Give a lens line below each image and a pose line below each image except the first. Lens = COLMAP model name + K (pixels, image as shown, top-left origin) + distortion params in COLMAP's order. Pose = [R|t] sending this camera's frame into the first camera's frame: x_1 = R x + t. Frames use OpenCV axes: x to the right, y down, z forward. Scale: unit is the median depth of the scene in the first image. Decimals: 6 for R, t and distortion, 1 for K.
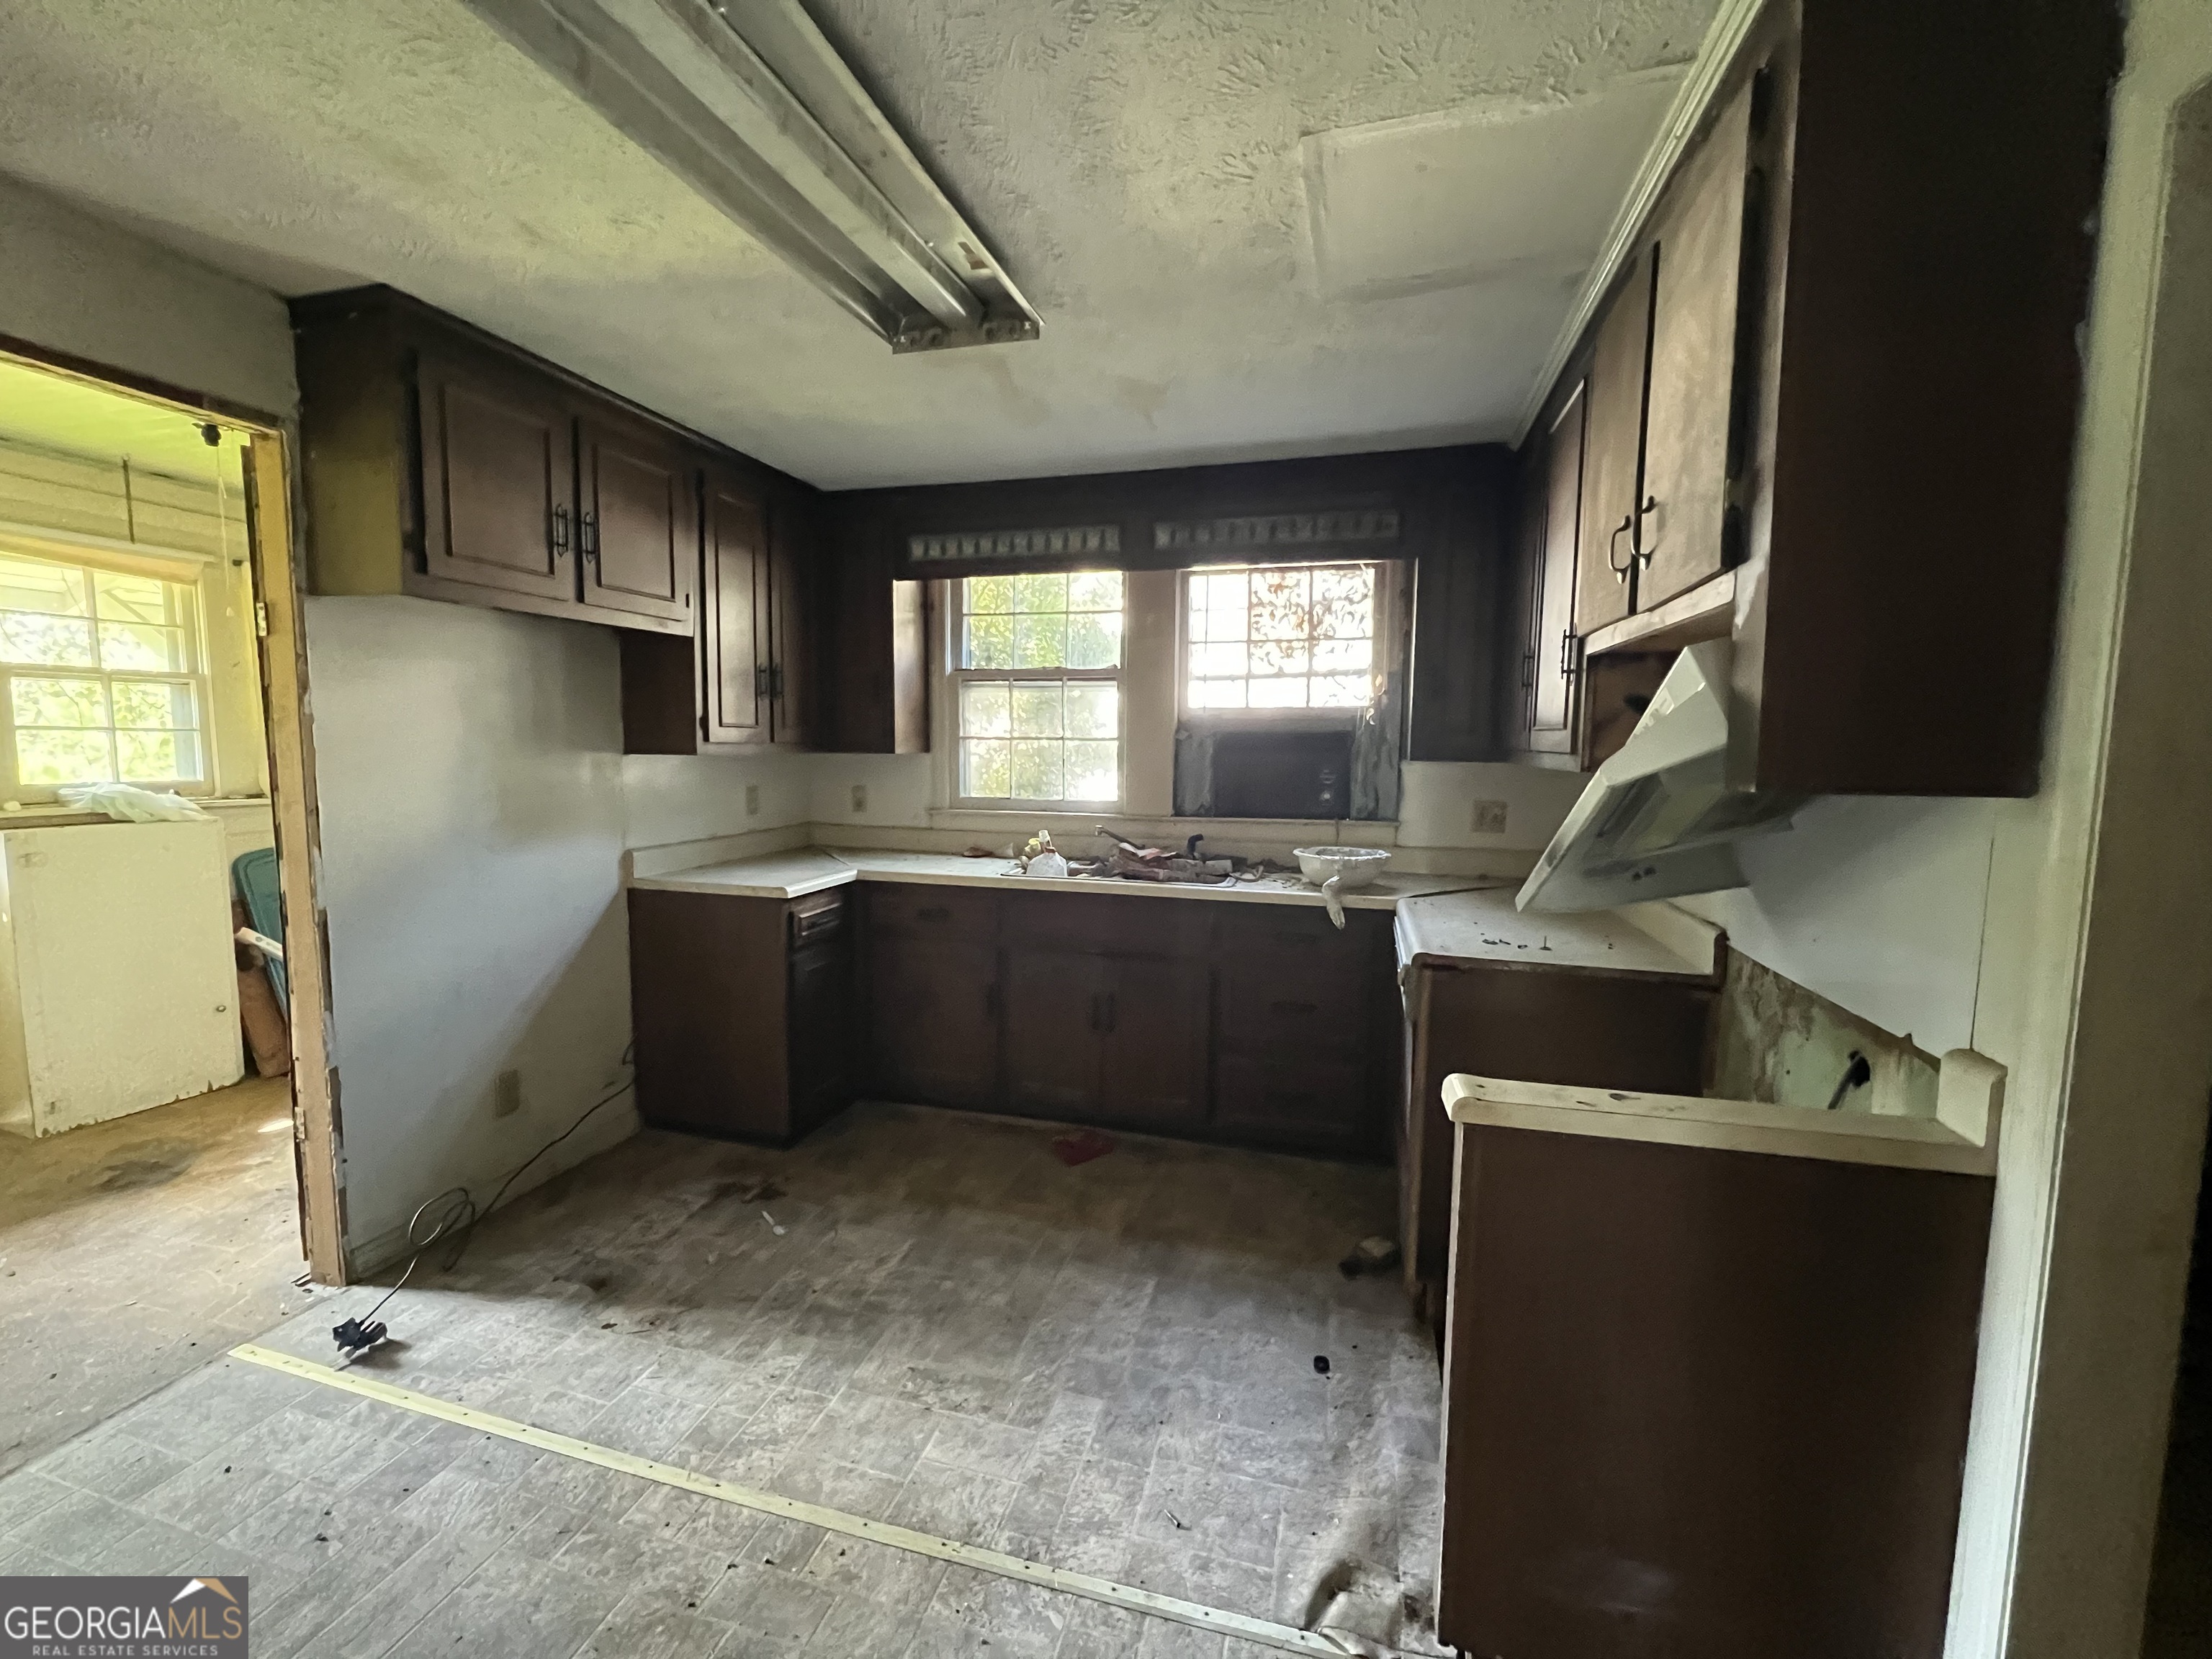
lens RADIAL K [[887.0, 0, 1110.5], [0, 887.0, 824.2], [0, 0, 1]] dist [0.000916, -0.000247]
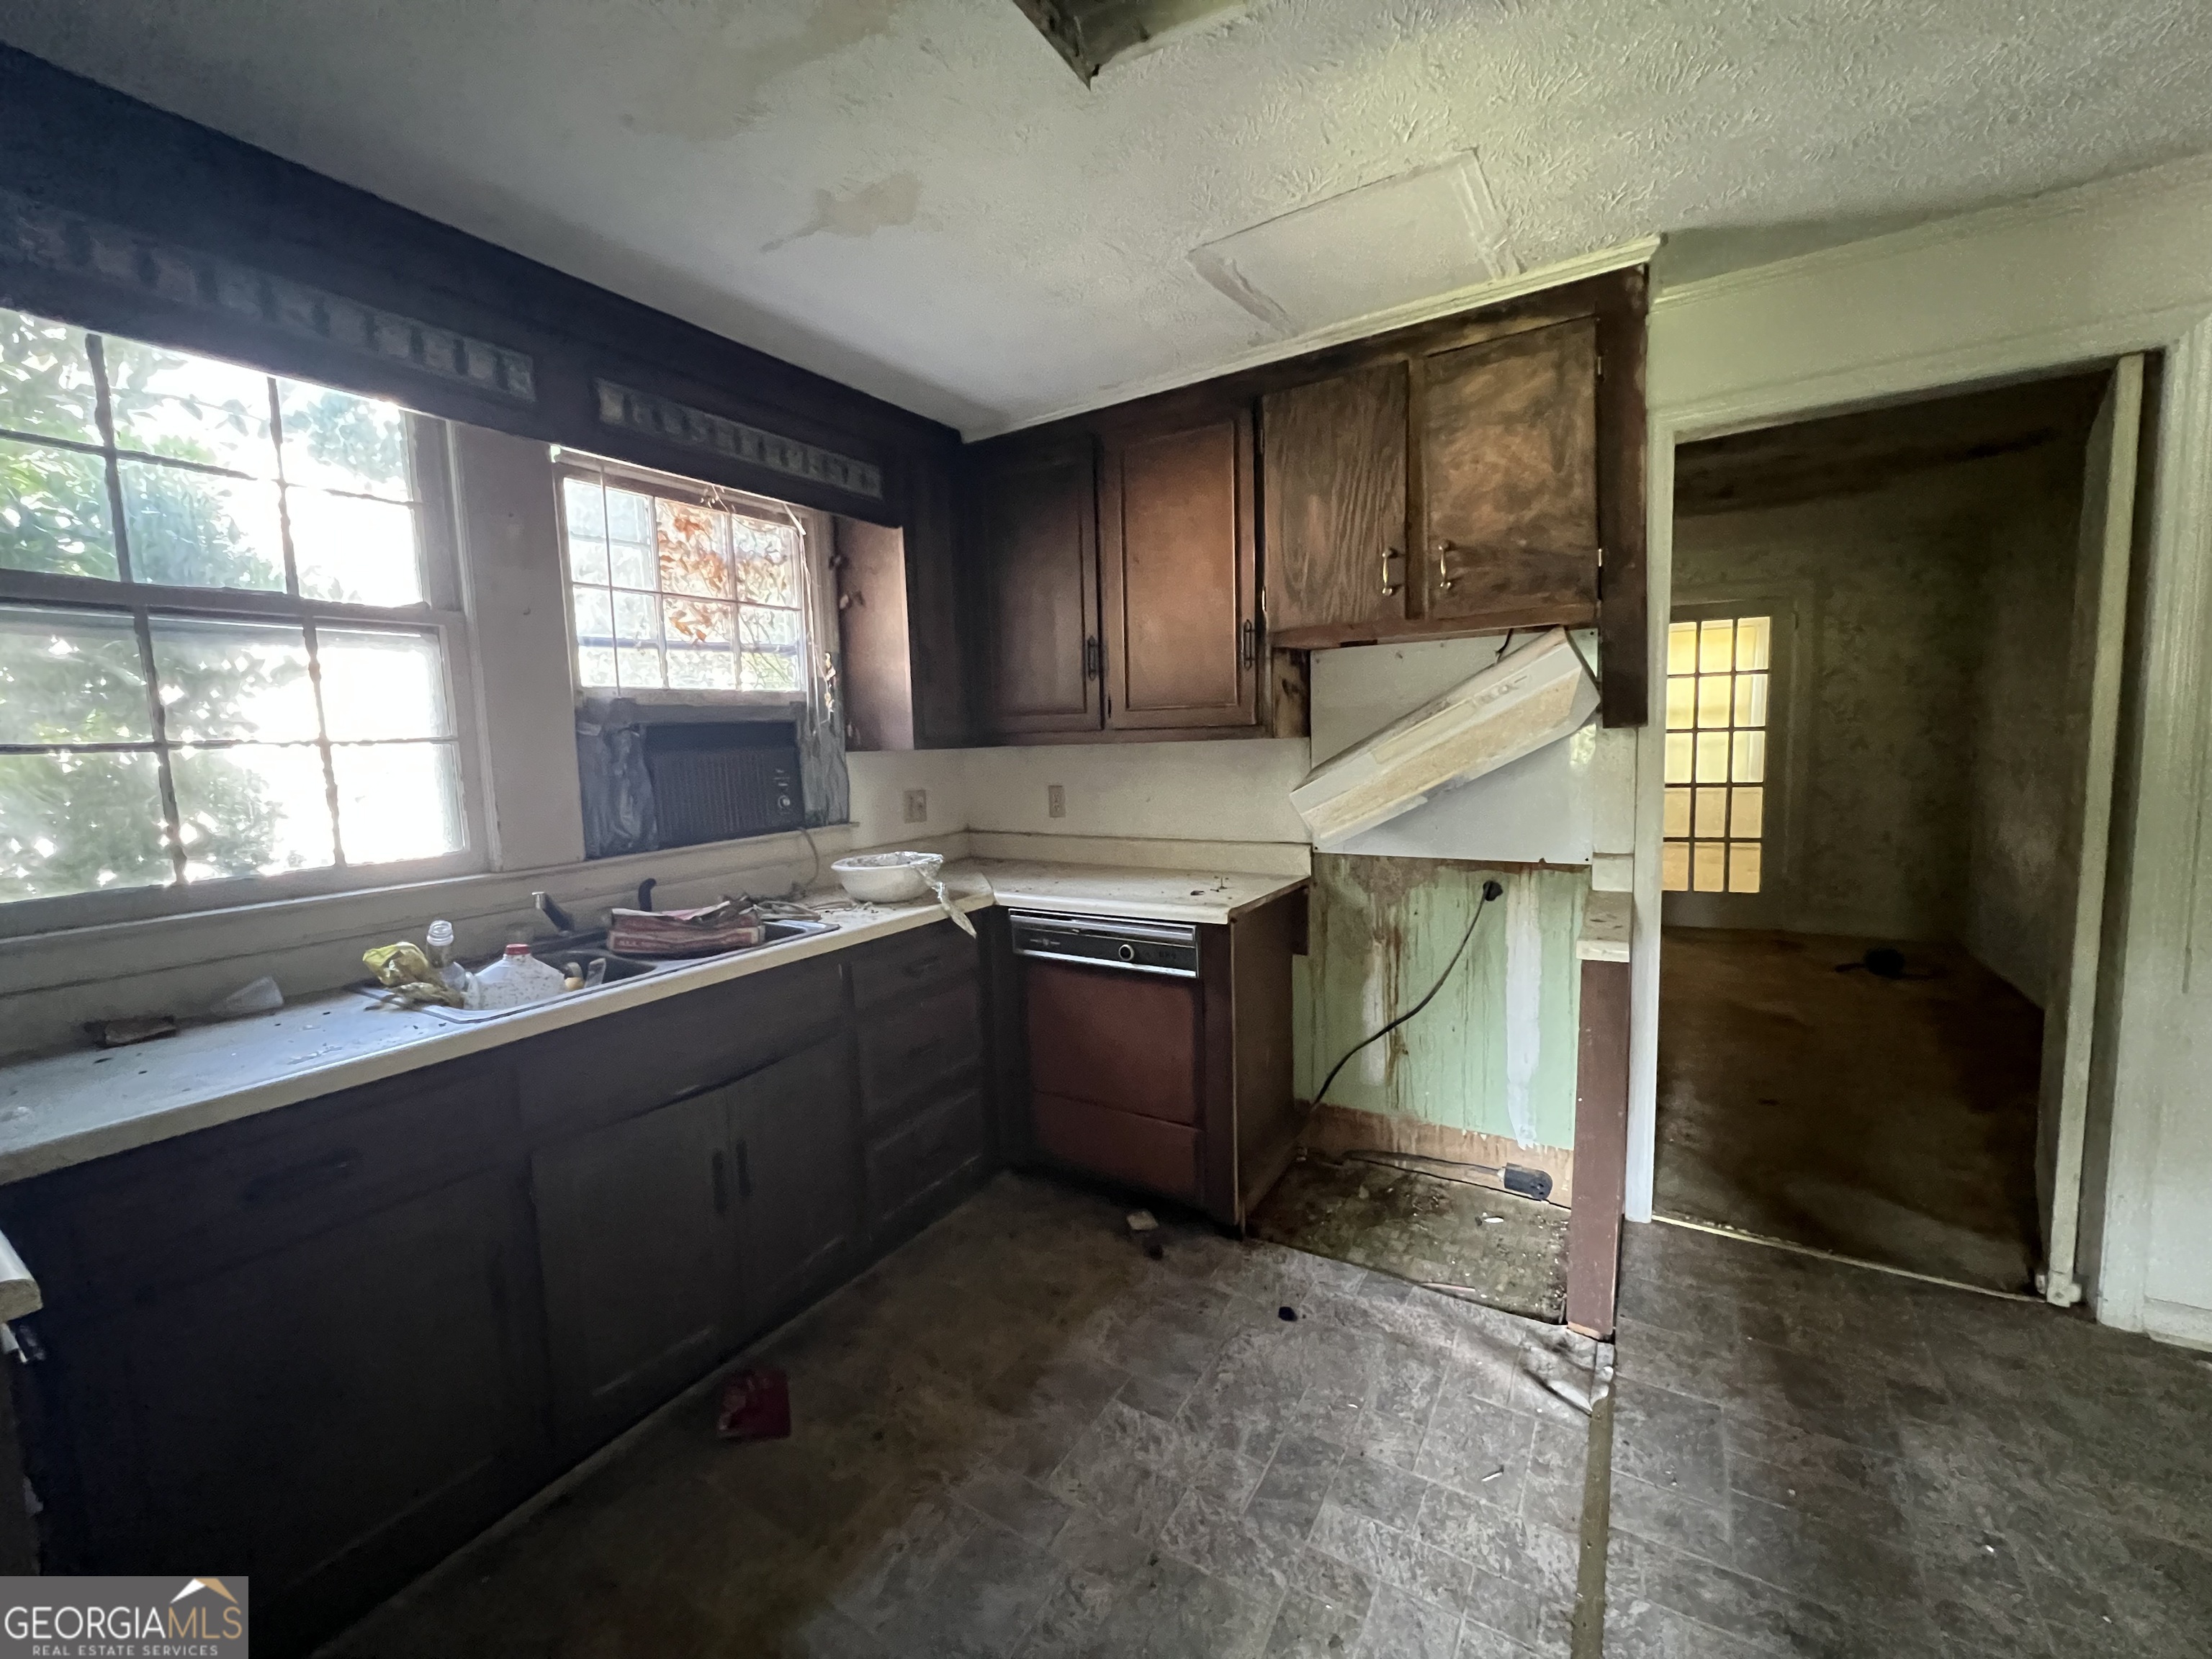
lens RADIAL K [[887.0, 0, 1094.9], [0, 887.0, 822.9], [0, 0, 1]] dist [0.000916, -0.000247]
pose [[0.291671, -0.114082, 0.949691, -0.457893], [0.126093, 0.988783, 0.080052, -0.043534], [-0.948171, 0.096401, 0.302785, 0.515789]]
